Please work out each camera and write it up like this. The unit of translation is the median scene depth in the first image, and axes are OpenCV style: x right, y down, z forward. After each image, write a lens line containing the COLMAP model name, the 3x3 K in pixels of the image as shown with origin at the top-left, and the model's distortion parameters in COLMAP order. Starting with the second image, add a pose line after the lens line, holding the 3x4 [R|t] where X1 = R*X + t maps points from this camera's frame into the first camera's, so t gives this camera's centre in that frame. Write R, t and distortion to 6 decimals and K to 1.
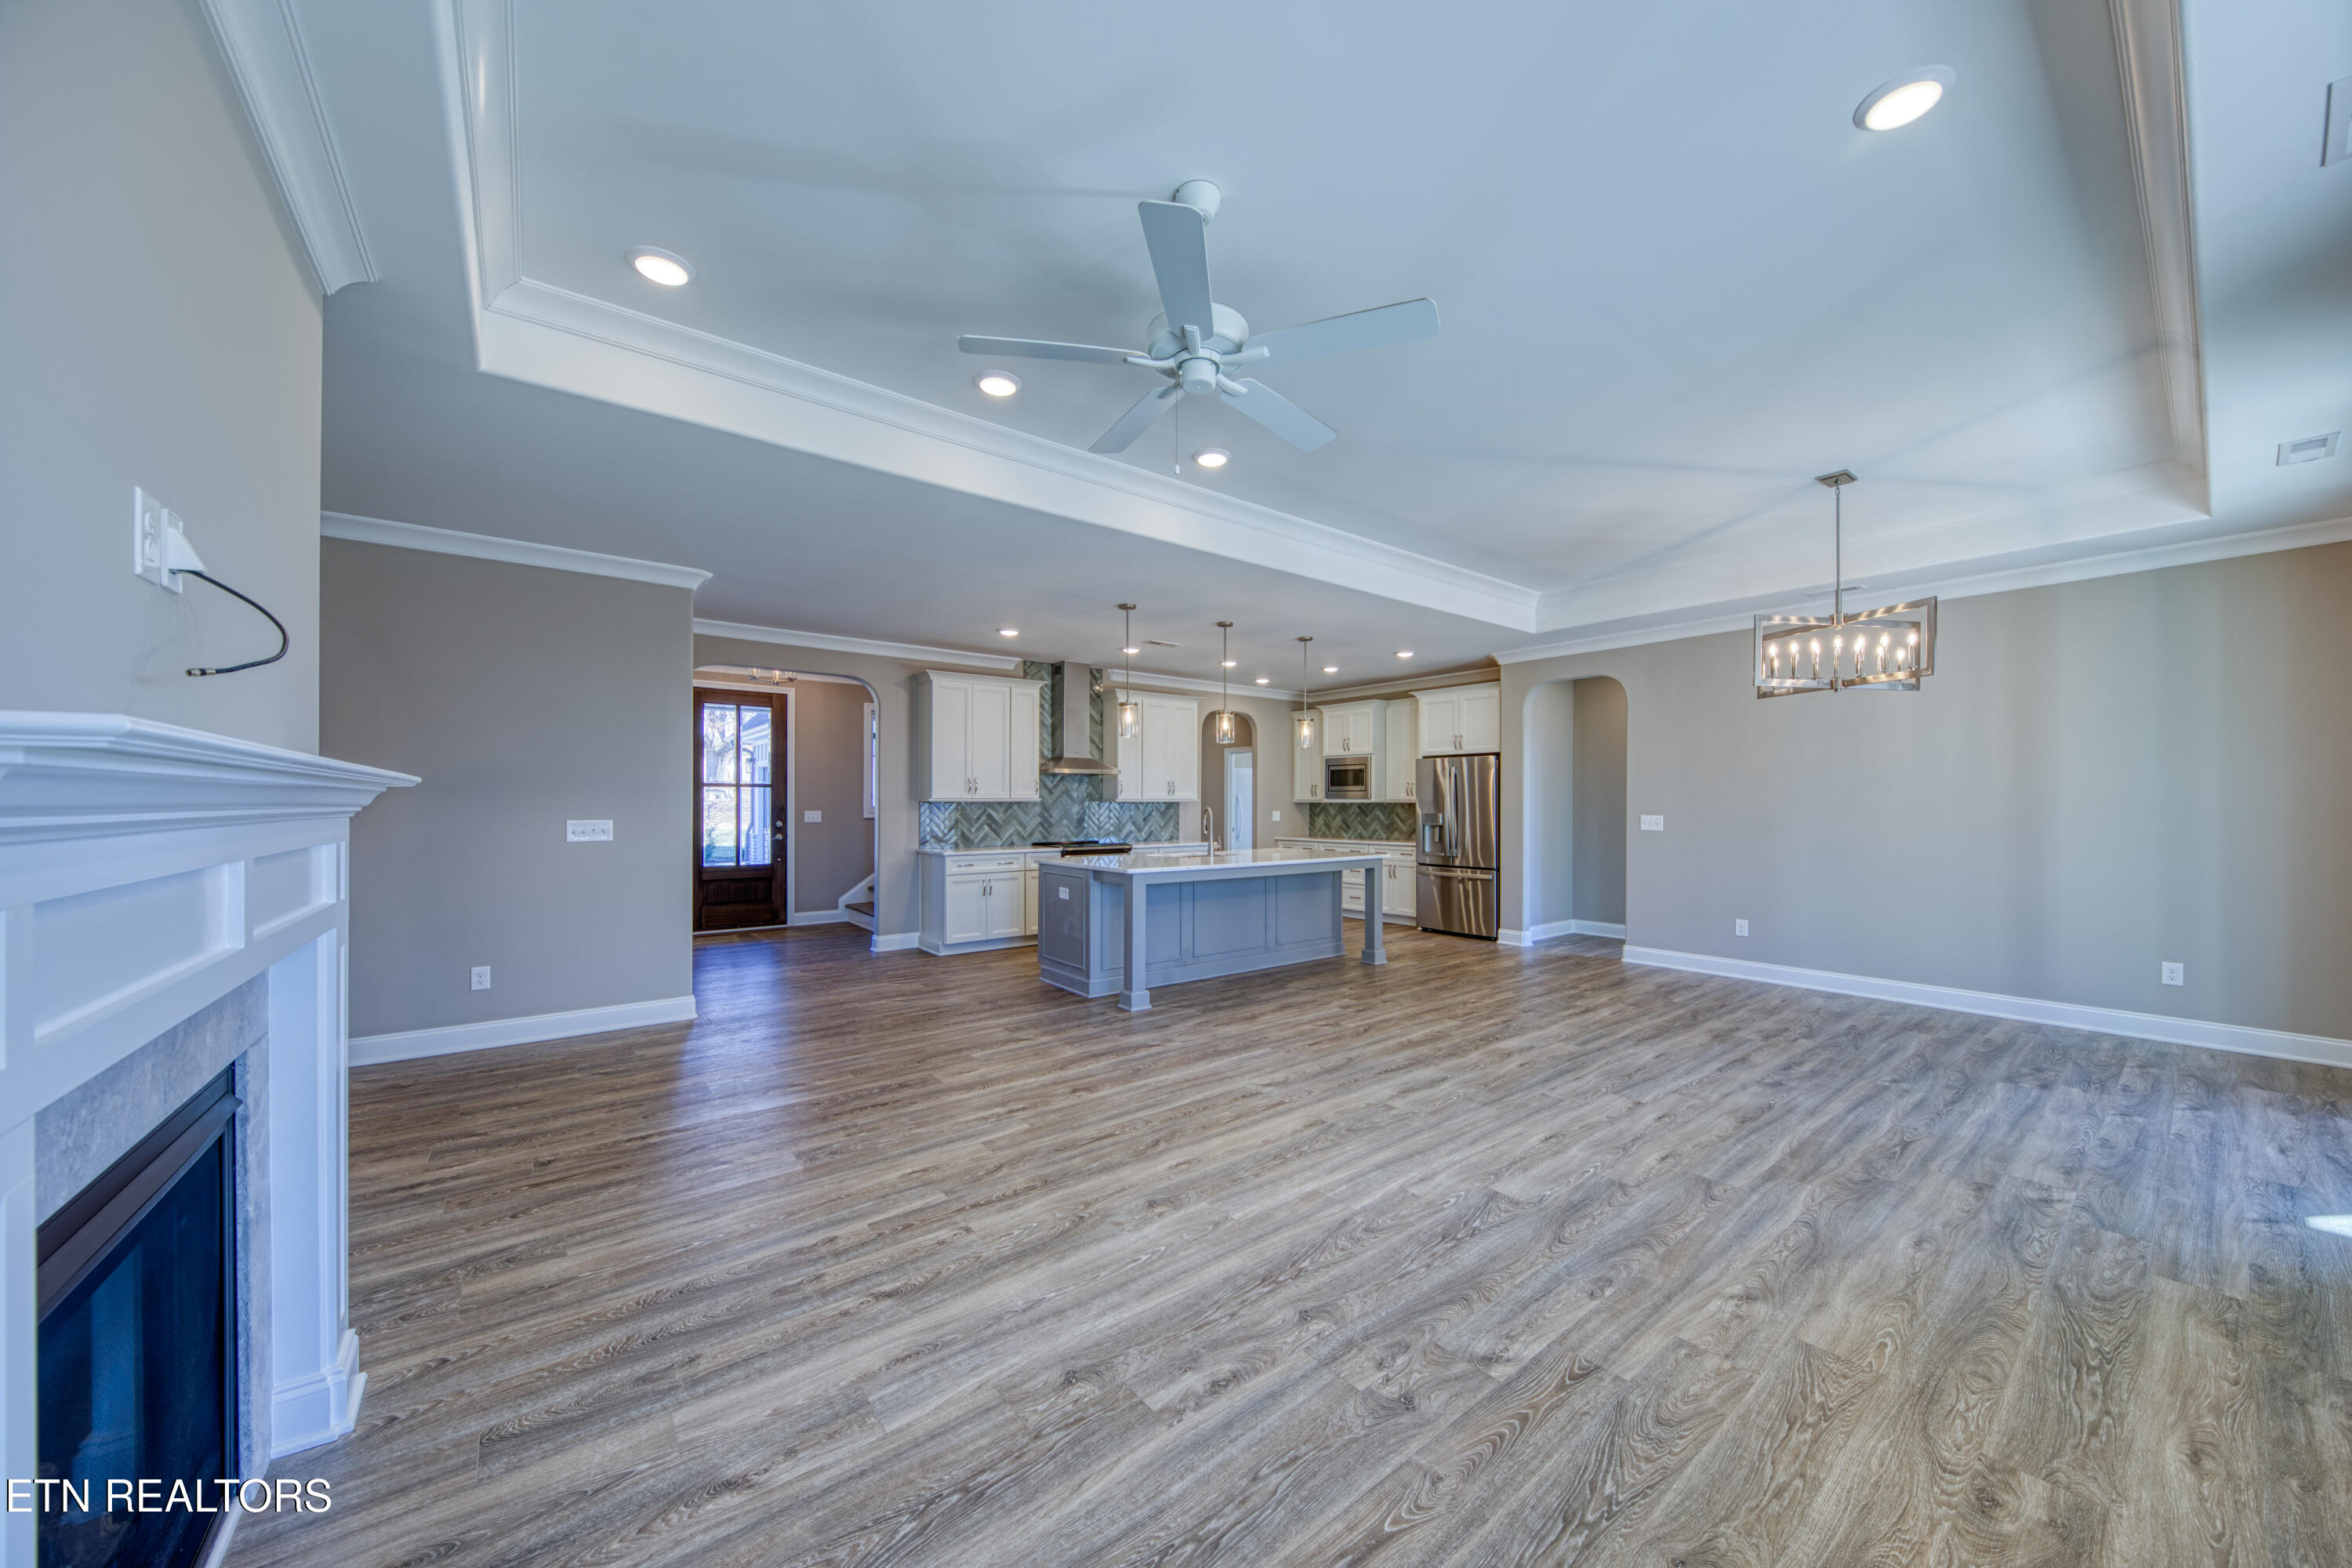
lens RADIAL K [[818.7, 0, 1179.6], [0, 818.7, 787.8], [0, 0, 1]] dist [0.004743, -0.003614]
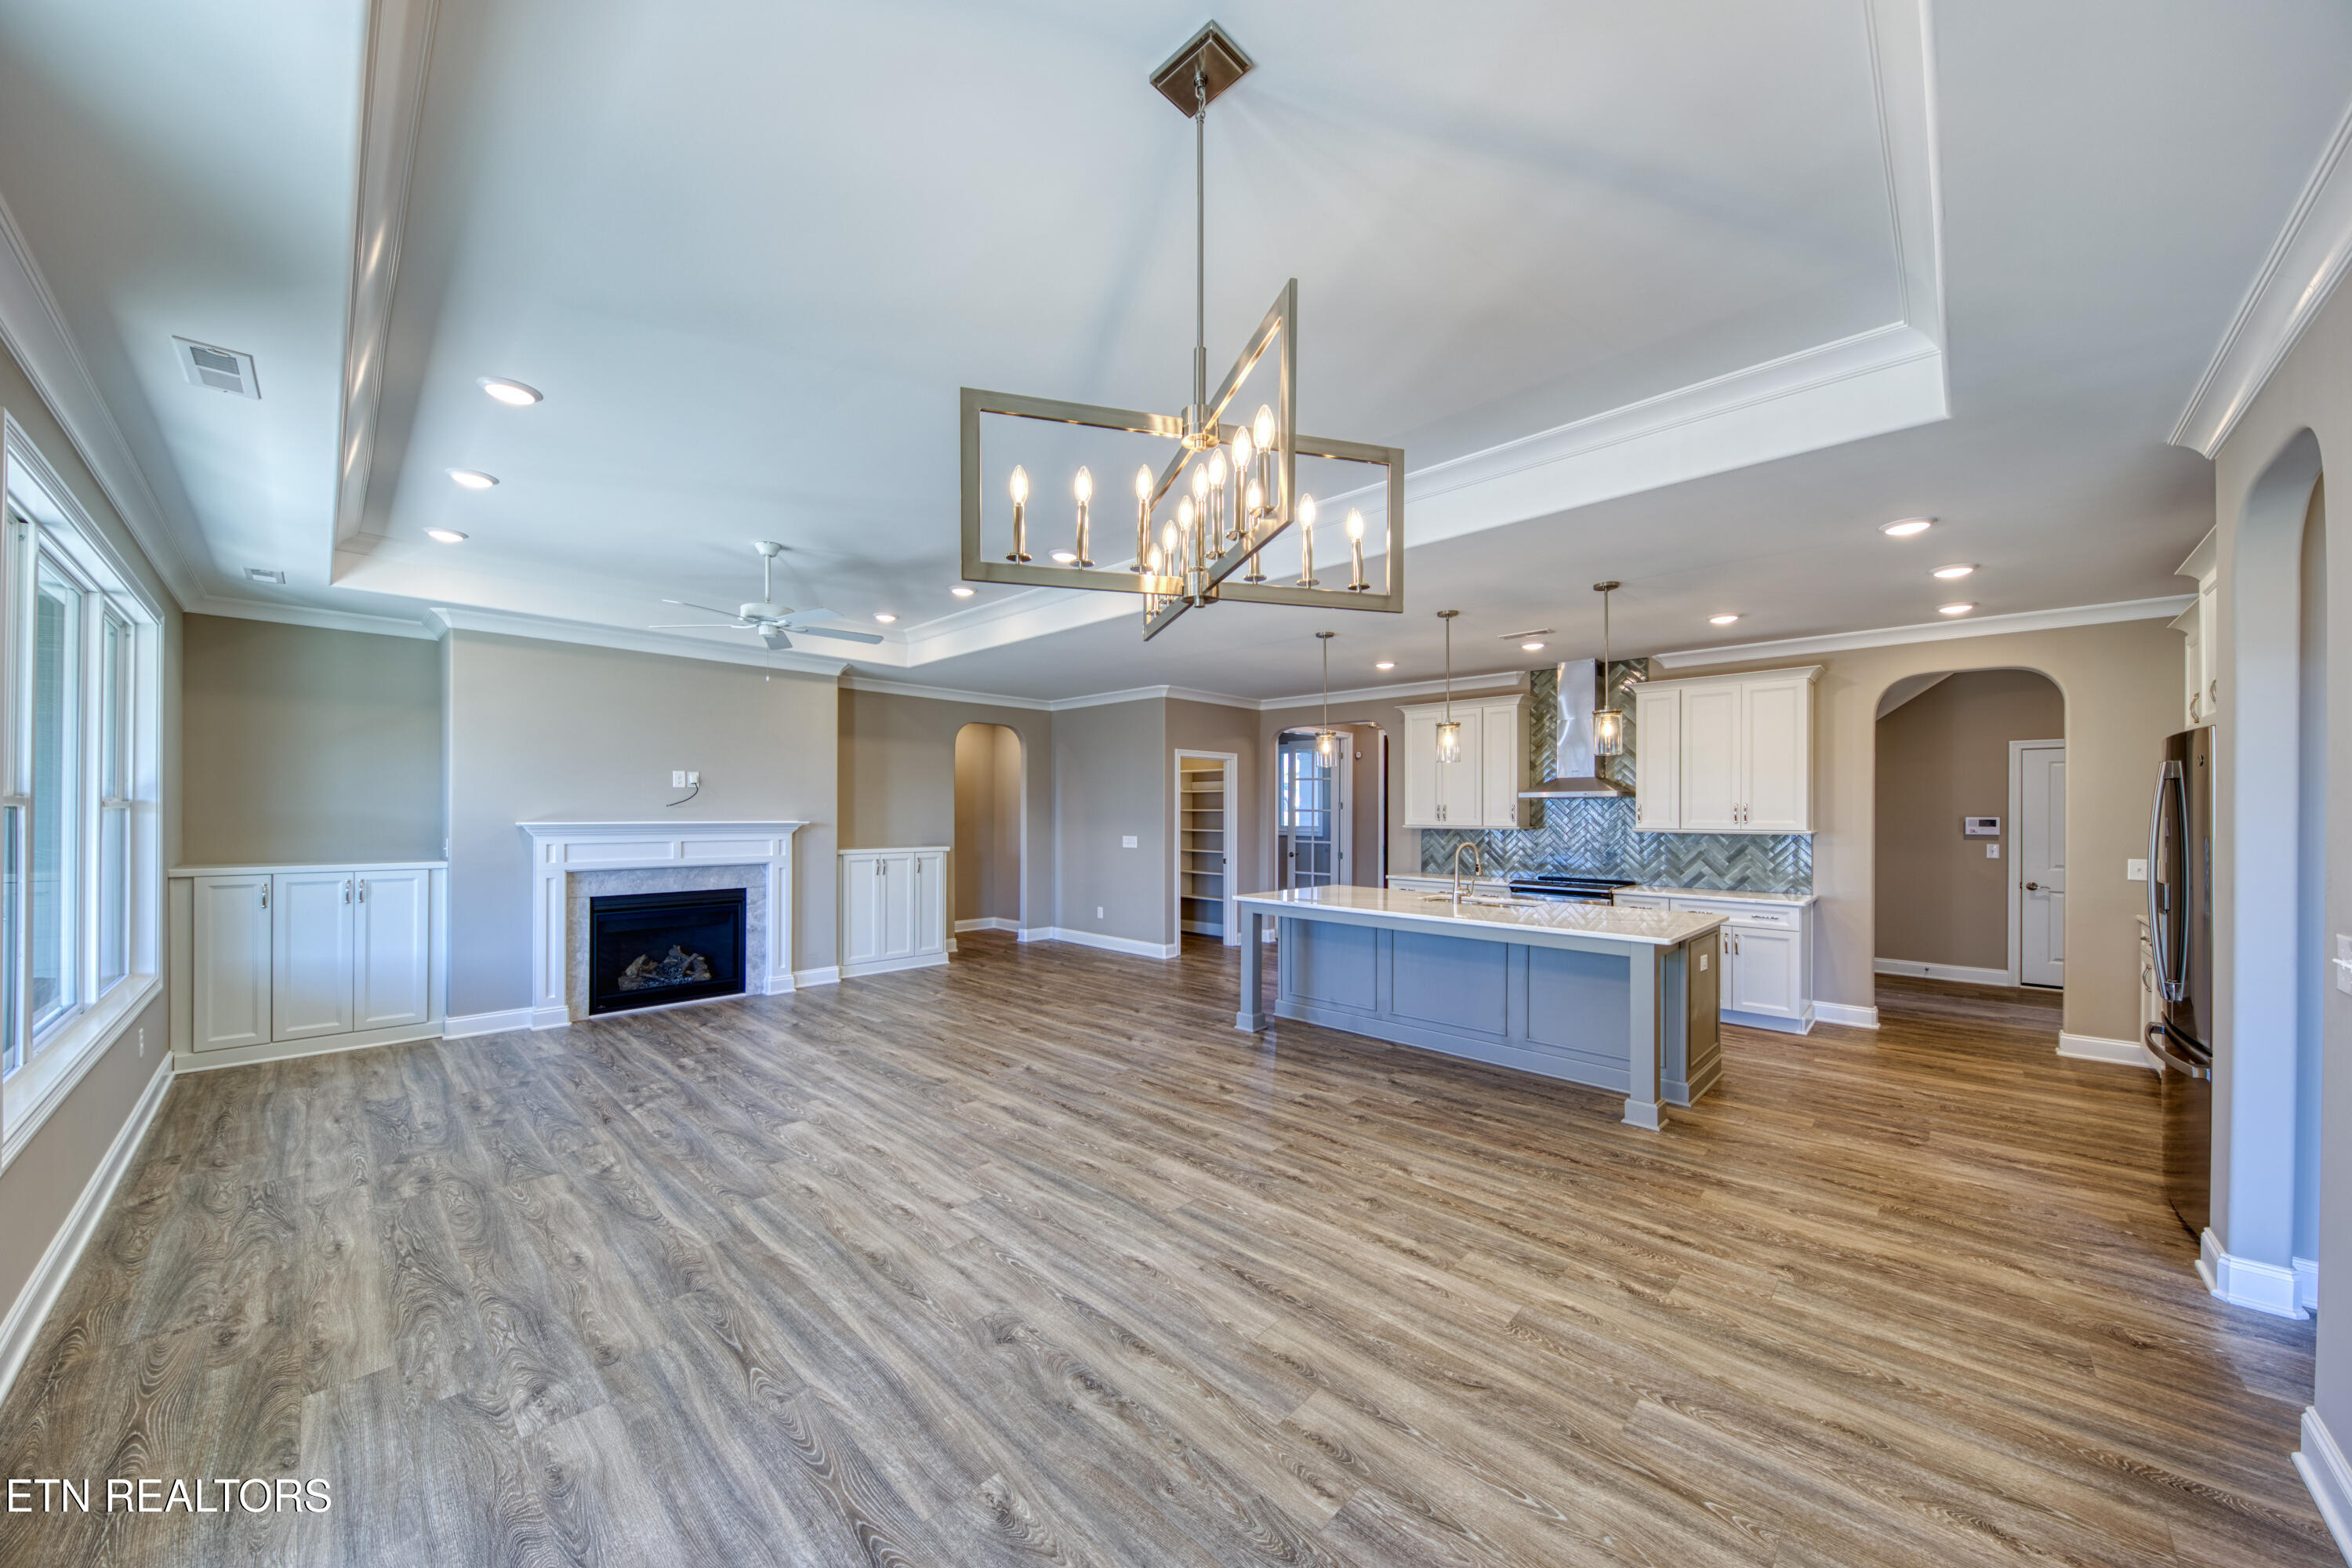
lens RADIAL K [[818.7, 0, 1206.2], [0, 818.7, 803.8], [0, 0, 1]] dist [0.004743, -0.003614]
pose [[0.160392, -0.007562, -0.987024, 1.010682], [0.012861, 0.999902, -0.005571, -0.018507], [0.986970, -0.011800, 0.160473, 0.789525]]
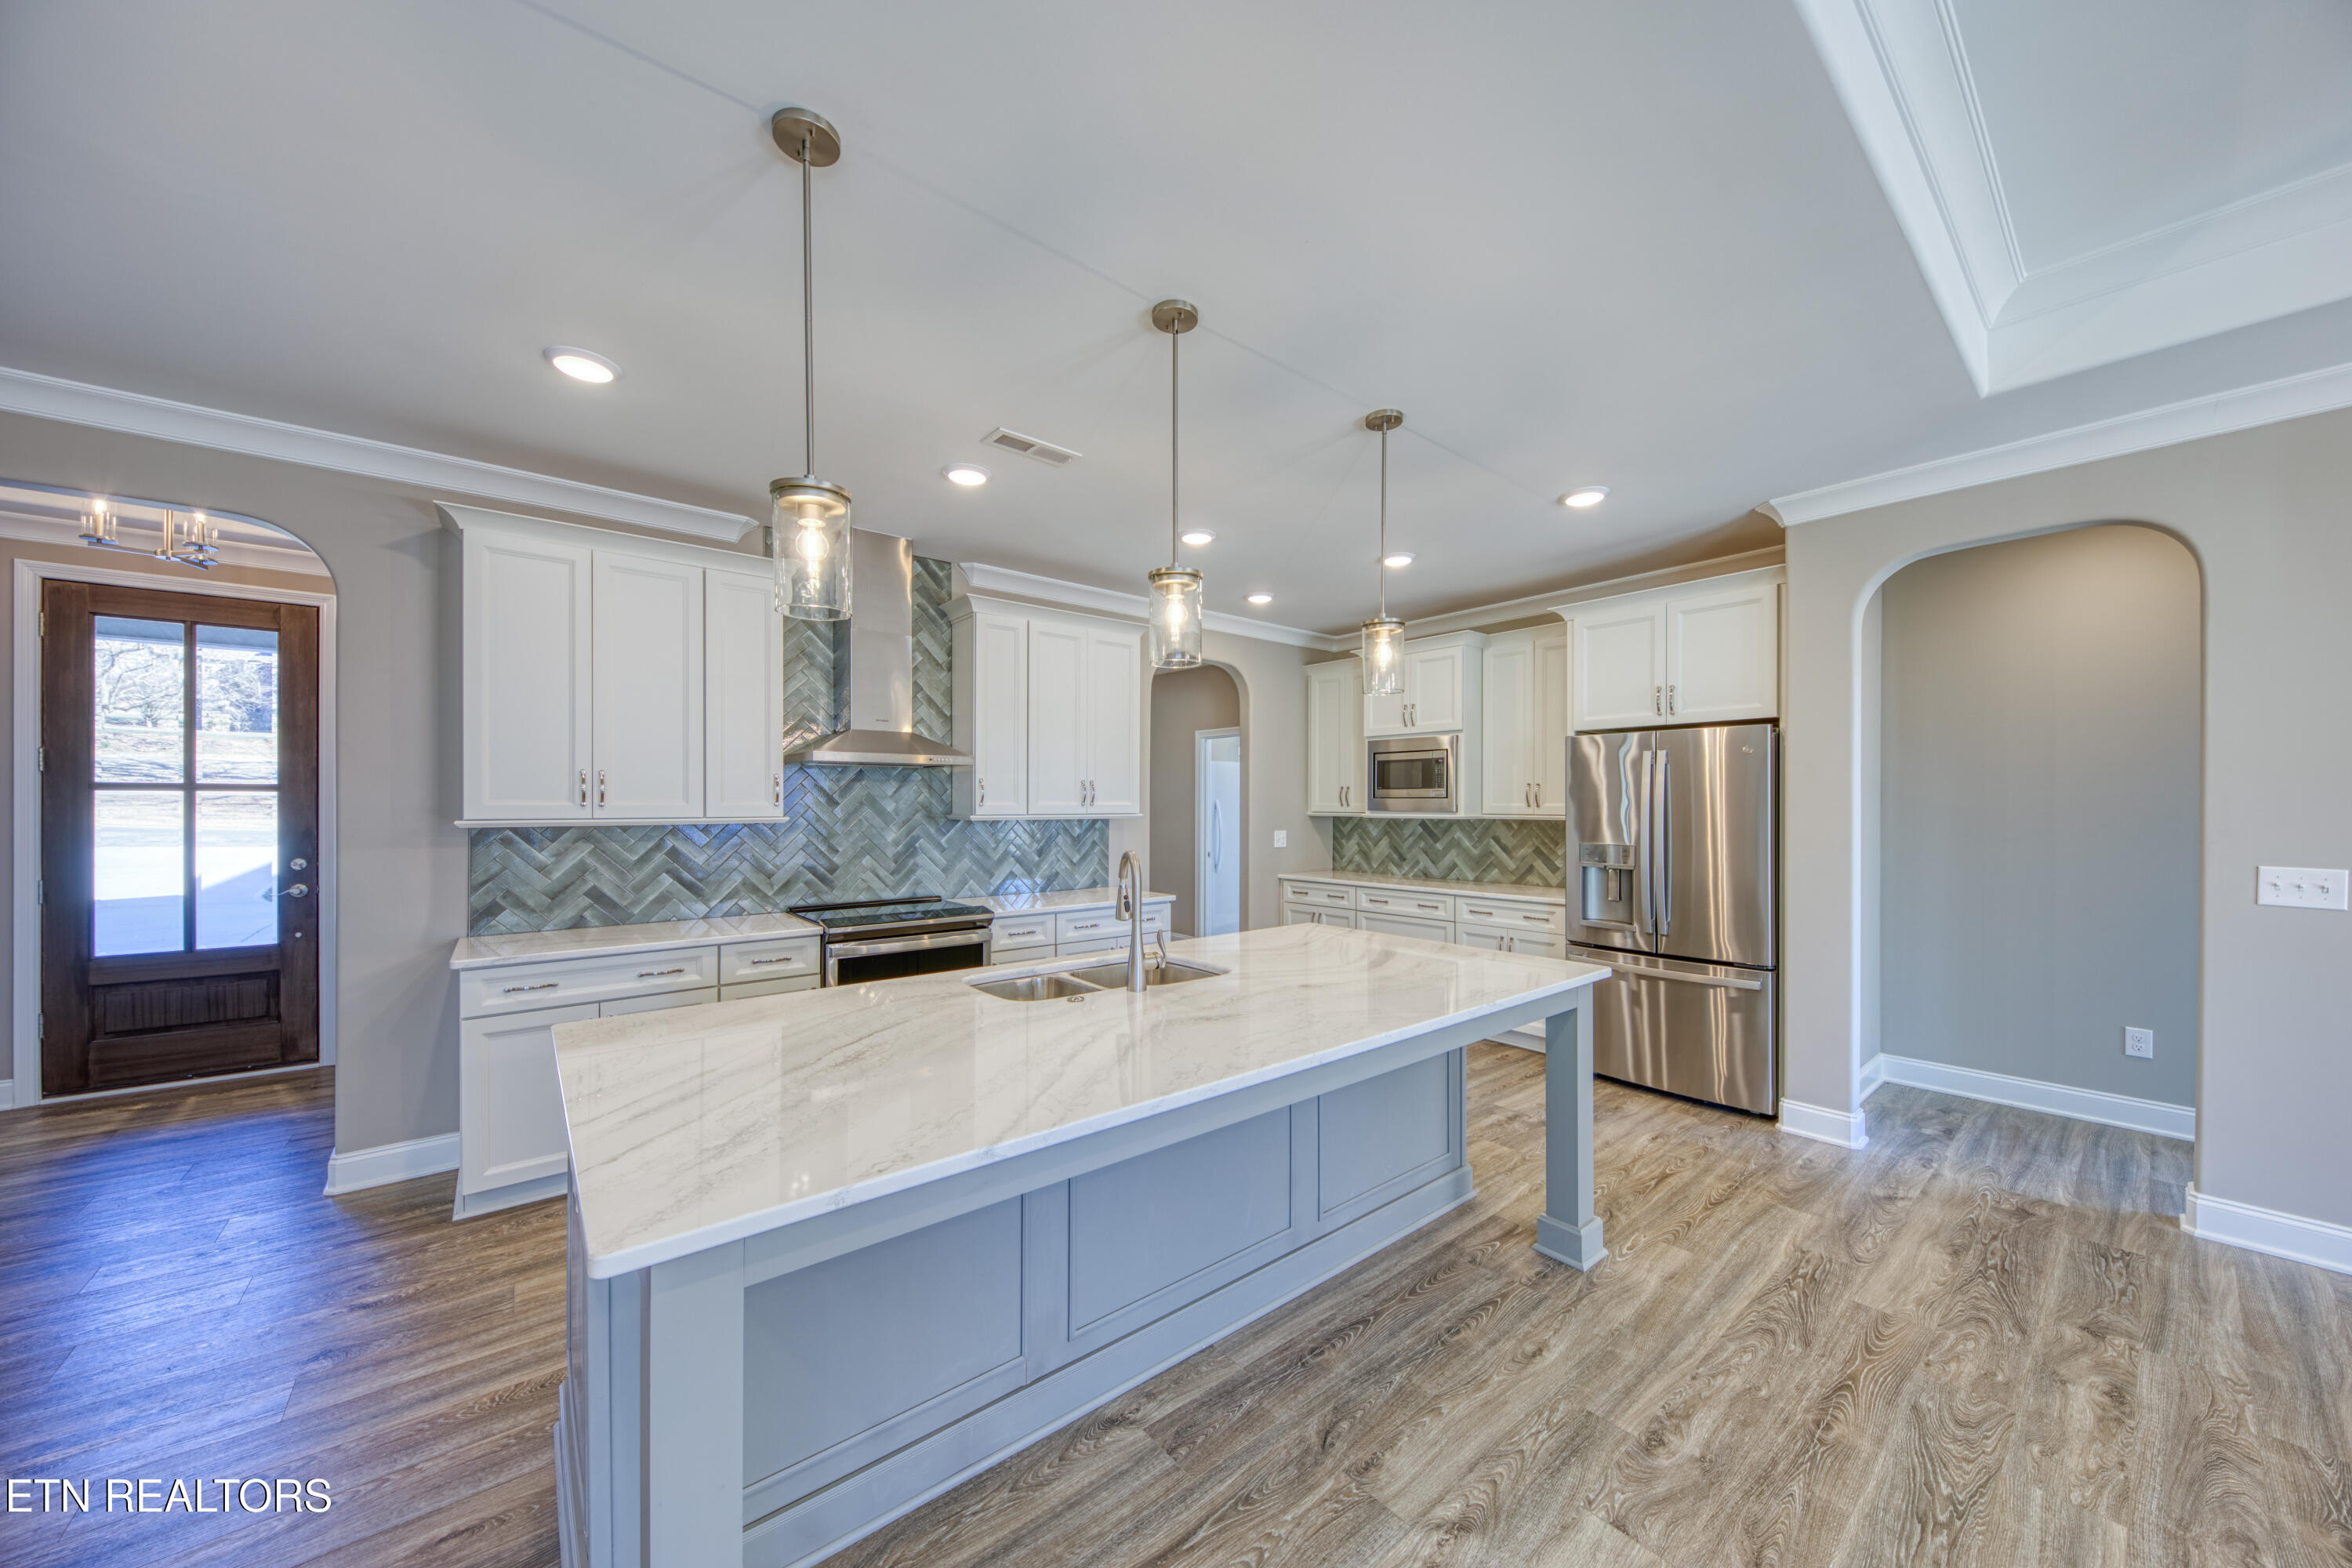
lens RADIAL K [[818.7, 0, 1162.2], [0, 818.7, 820.1], [0, 0, 1]] dist [0.004743, -0.003614]
pose [[0.999989, -0.000148, 0.004717, 0.059105], [-0.000023, 0.999342, 0.036263, -0.002448], [-0.004719, -0.036263, 0.999331, 0.822583]]
